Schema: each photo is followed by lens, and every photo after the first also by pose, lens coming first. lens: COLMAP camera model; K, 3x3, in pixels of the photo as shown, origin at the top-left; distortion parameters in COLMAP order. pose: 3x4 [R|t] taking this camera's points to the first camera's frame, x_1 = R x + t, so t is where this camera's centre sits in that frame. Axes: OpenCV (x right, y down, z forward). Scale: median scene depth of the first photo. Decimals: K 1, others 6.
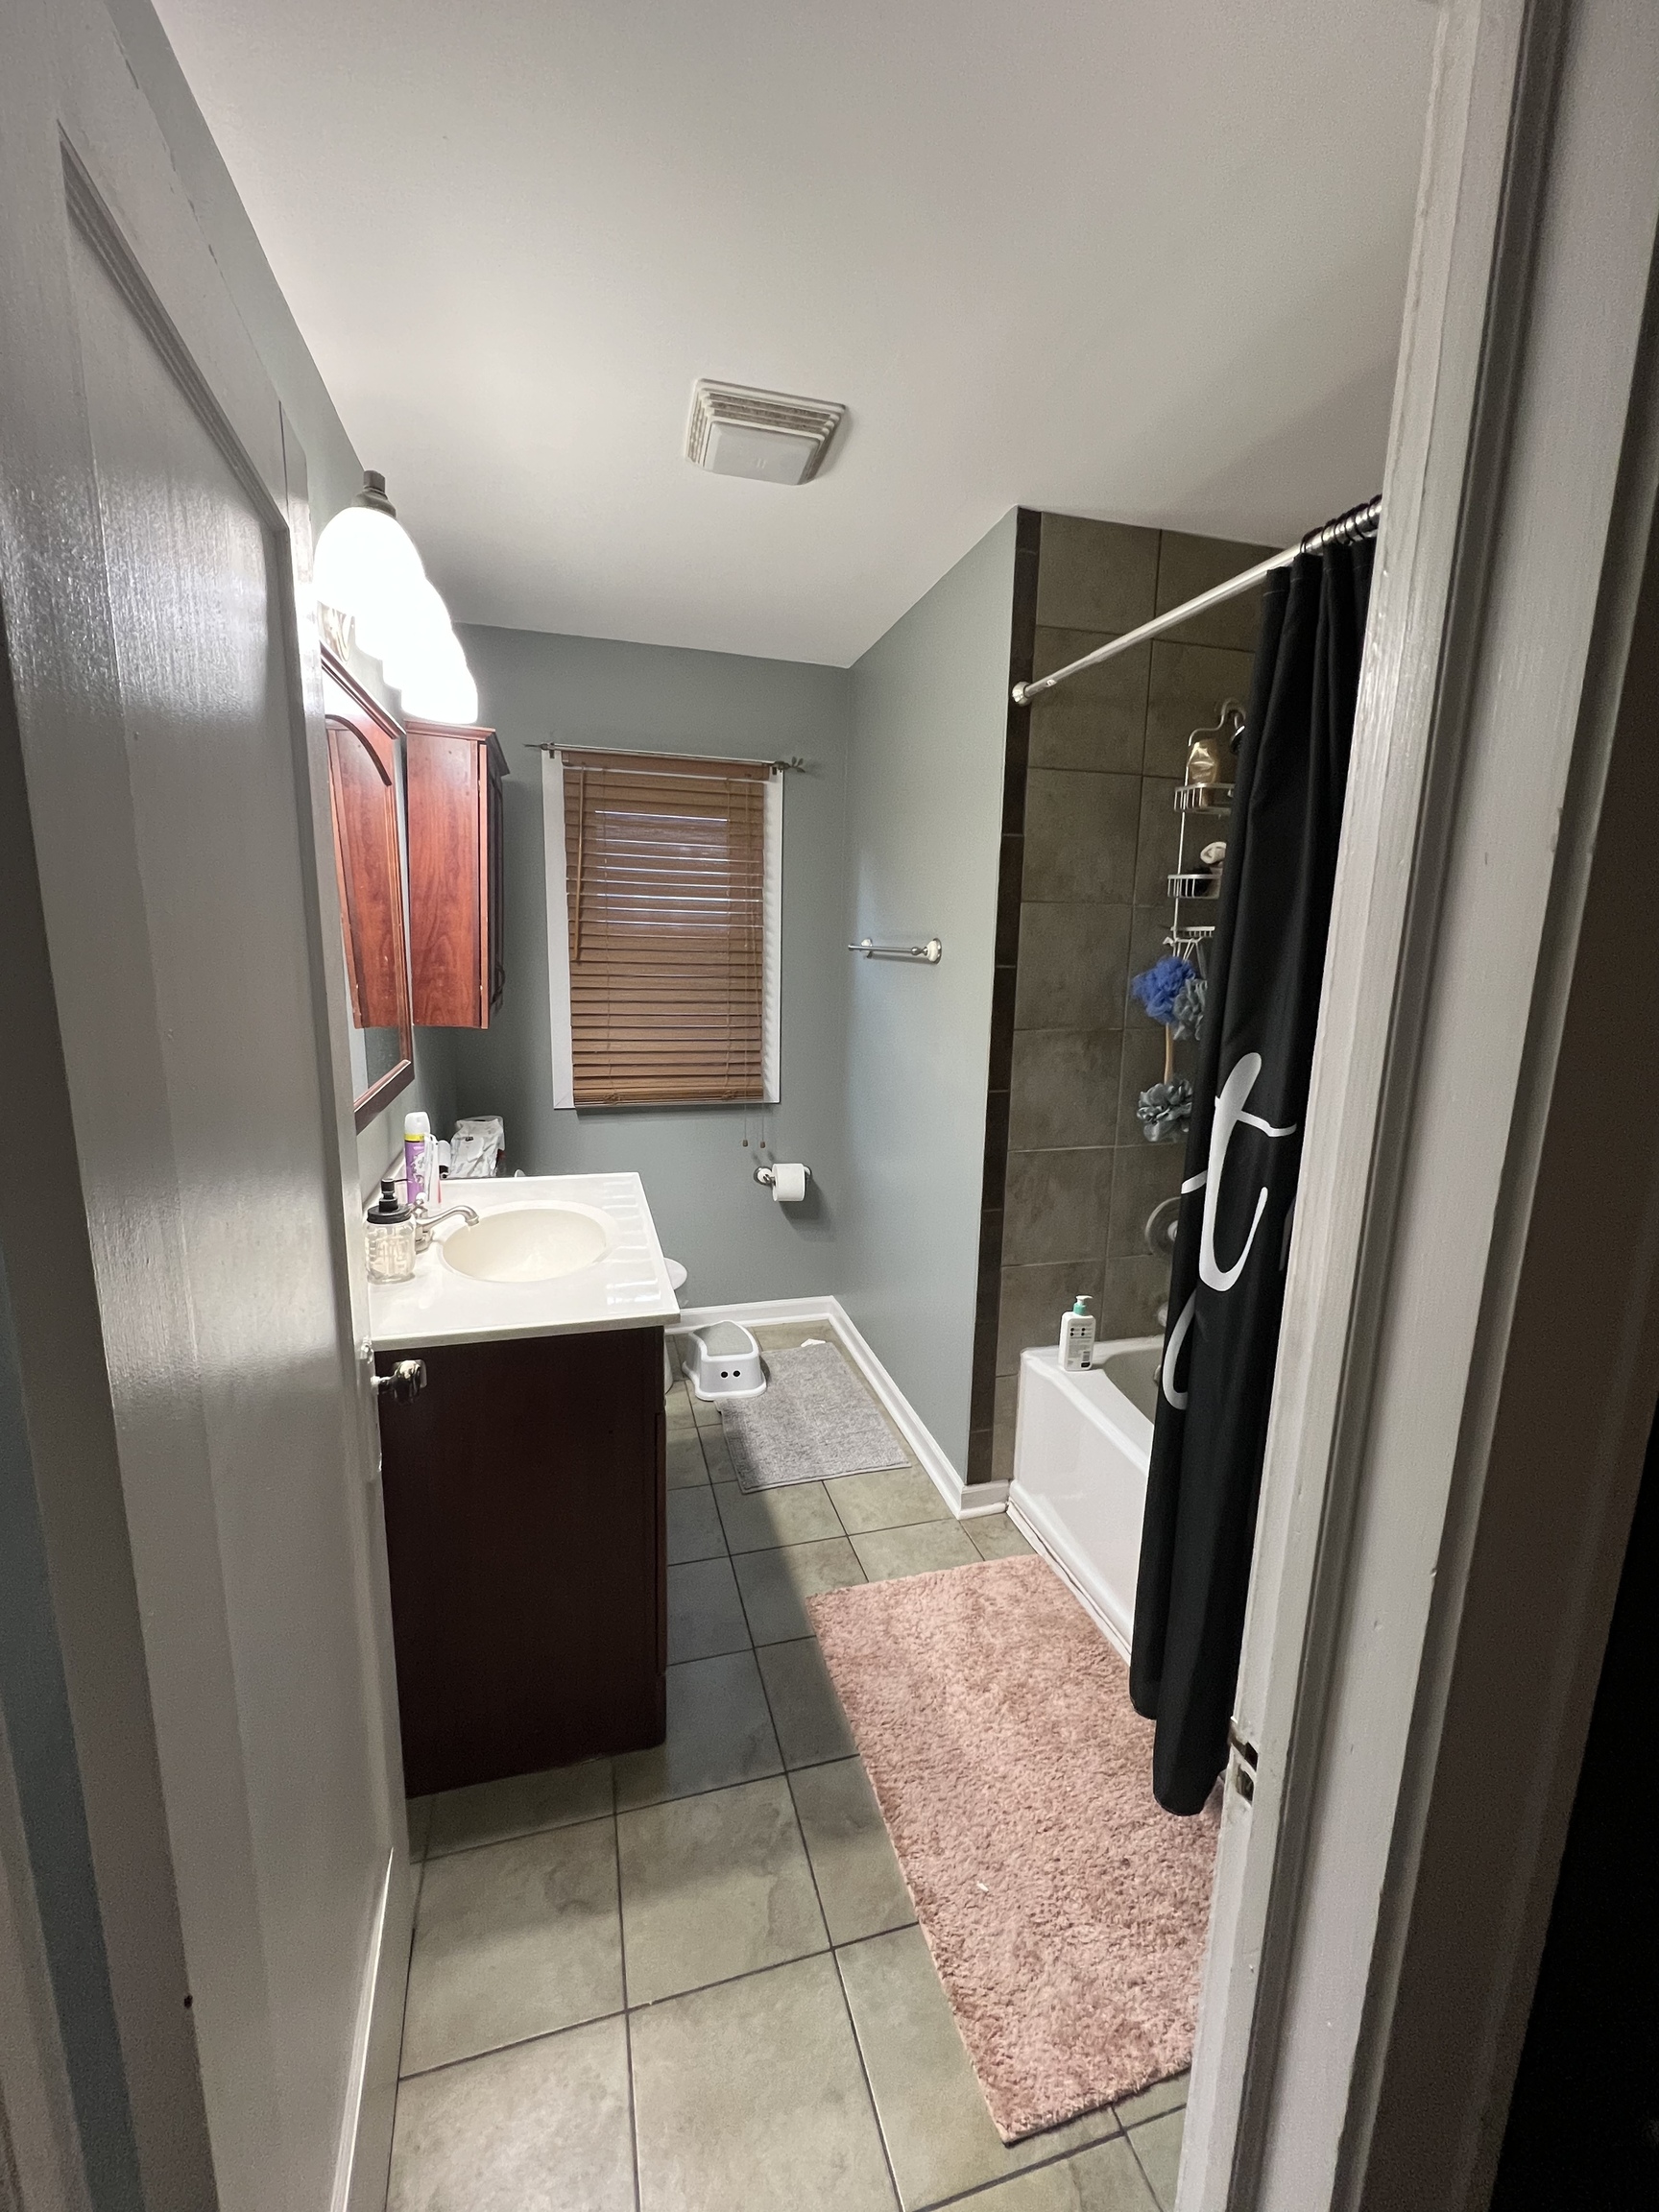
lens RADIAL K [[911.7, 0, 833.9], [0, 911.7, 1106.5], [0, 0, 1]] dist [-0.000437, 0.000216]
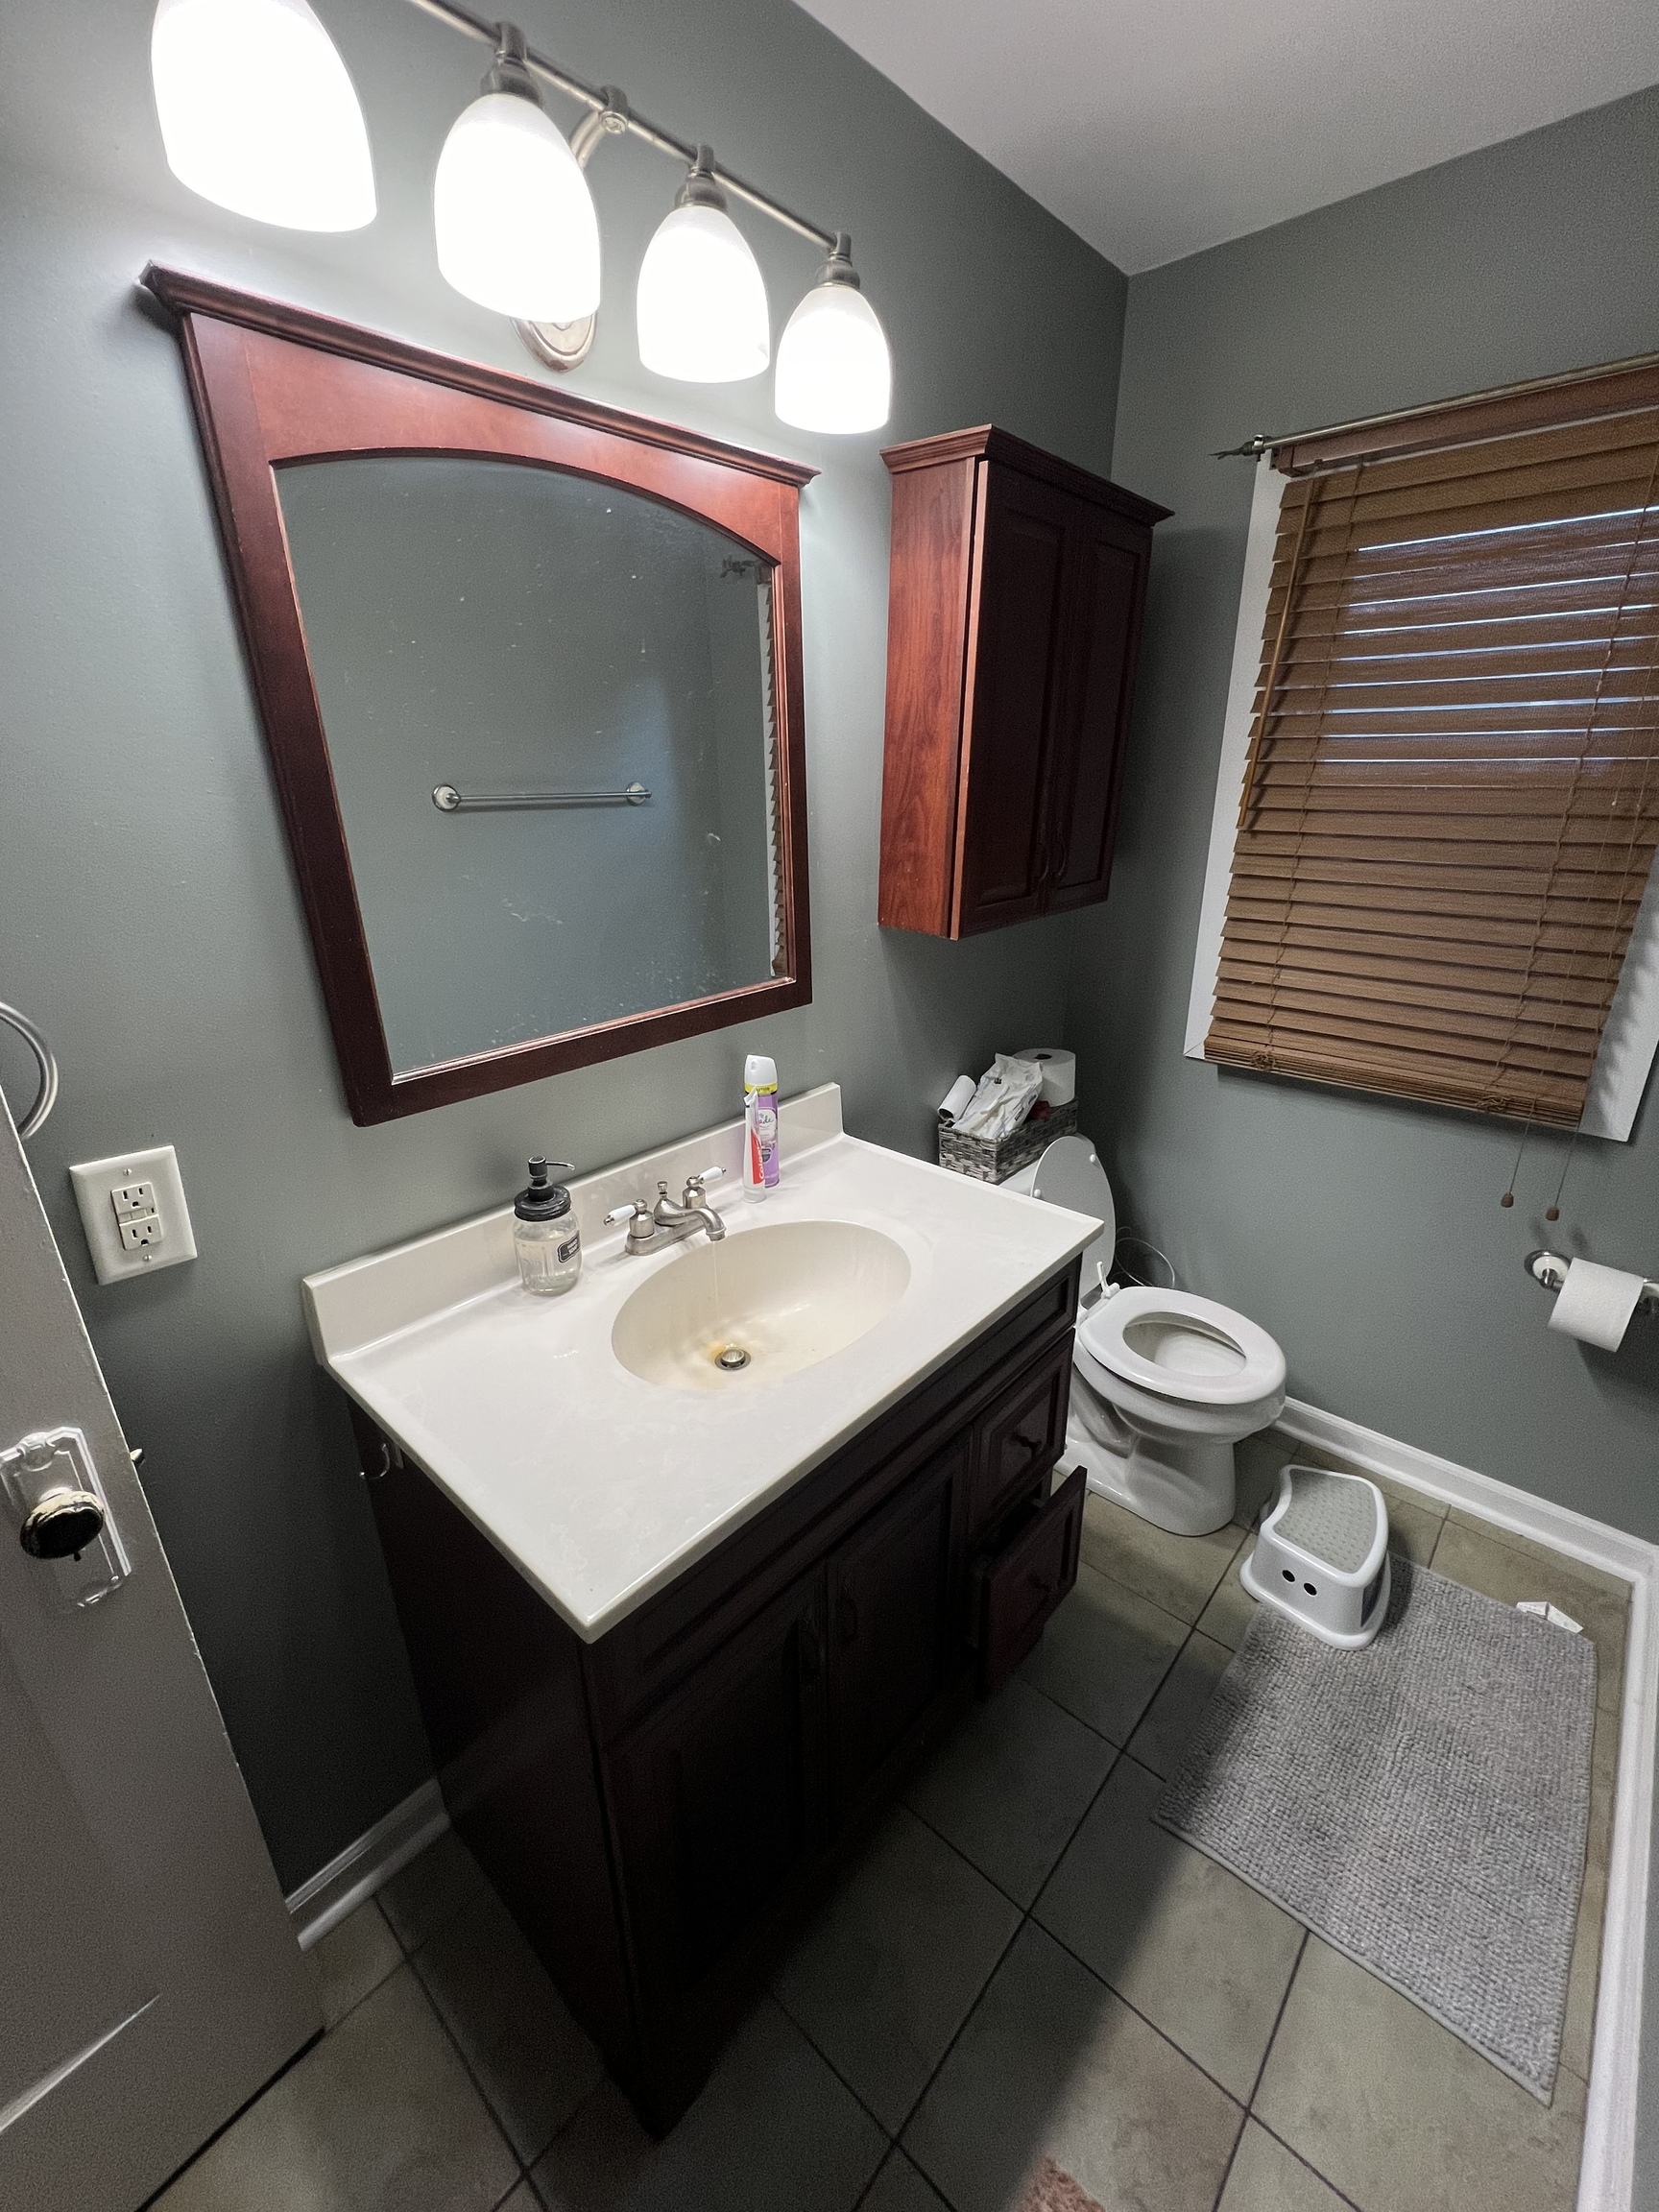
lens RADIAL K [[911.7, 0, 827.4], [0, 911.7, 1100.3], [0, 0, 1]] dist [-0.000437, 0.000216]
pose [[0.528414, 0.263041, -0.807210, 0.117453], [-0.134681, 0.964724, 0.226205, -0.092593], [0.838236, -0.010814, 0.545200, 0.464631]]
